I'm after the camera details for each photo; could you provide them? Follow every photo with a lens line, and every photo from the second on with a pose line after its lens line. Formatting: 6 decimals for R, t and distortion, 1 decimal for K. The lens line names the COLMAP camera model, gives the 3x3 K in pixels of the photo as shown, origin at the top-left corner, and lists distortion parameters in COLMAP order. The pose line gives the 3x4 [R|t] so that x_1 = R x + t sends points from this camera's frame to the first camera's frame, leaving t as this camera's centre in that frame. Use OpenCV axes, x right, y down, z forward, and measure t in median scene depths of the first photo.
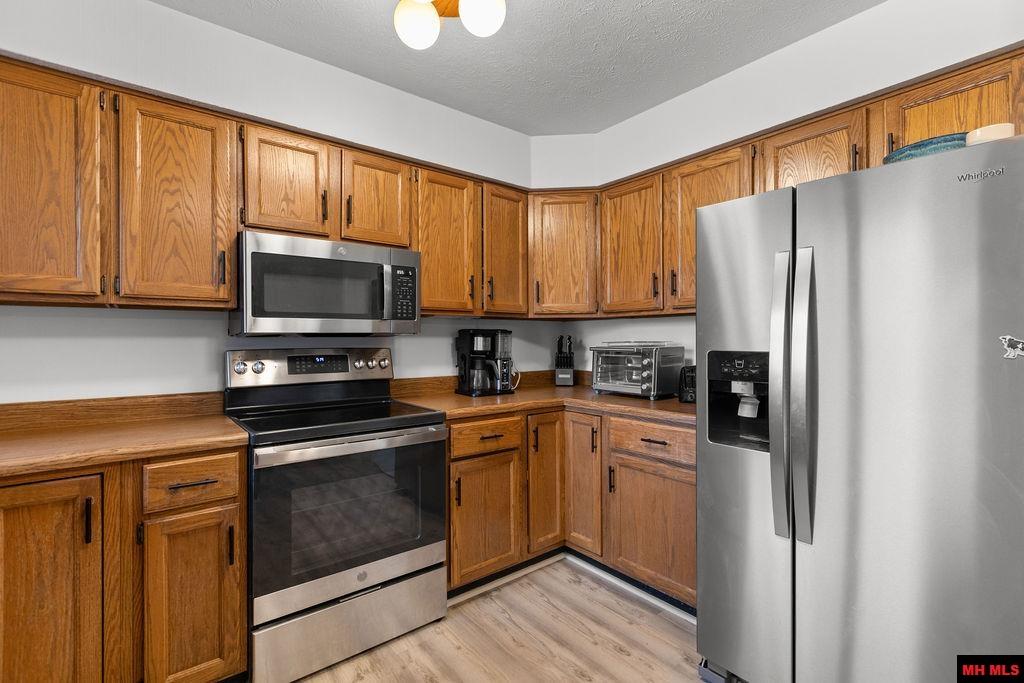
lens RADIAL K [[465.7, 0, 517.9], [0, 465.7, 336.3], [0, 0, 1]] dist [0.000515, 0.000488]
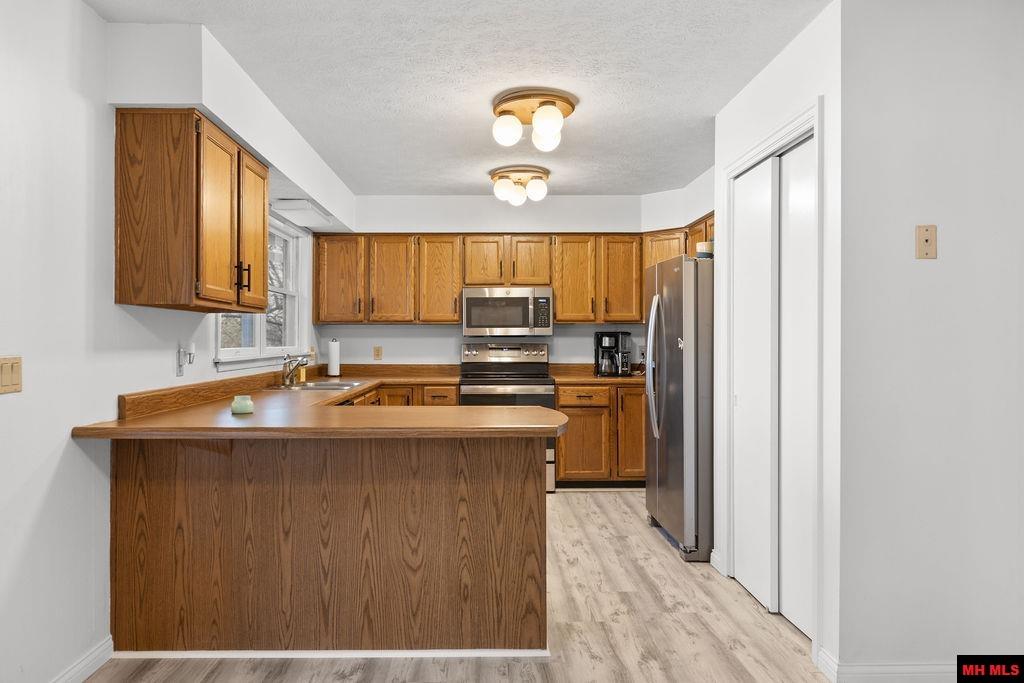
lens RADIAL K [[701.4, 0, 510.8], [0, 701.4, 341.5], [0, 0, 1]] dist [-0.009856, -0.000630]
pose [[0.791507, 0.002224, -0.611156, 1.269721], [0.002851, 0.999969, 0.007330, -0.001984], [0.611153, -0.007544, 0.791476, -1.160235]]
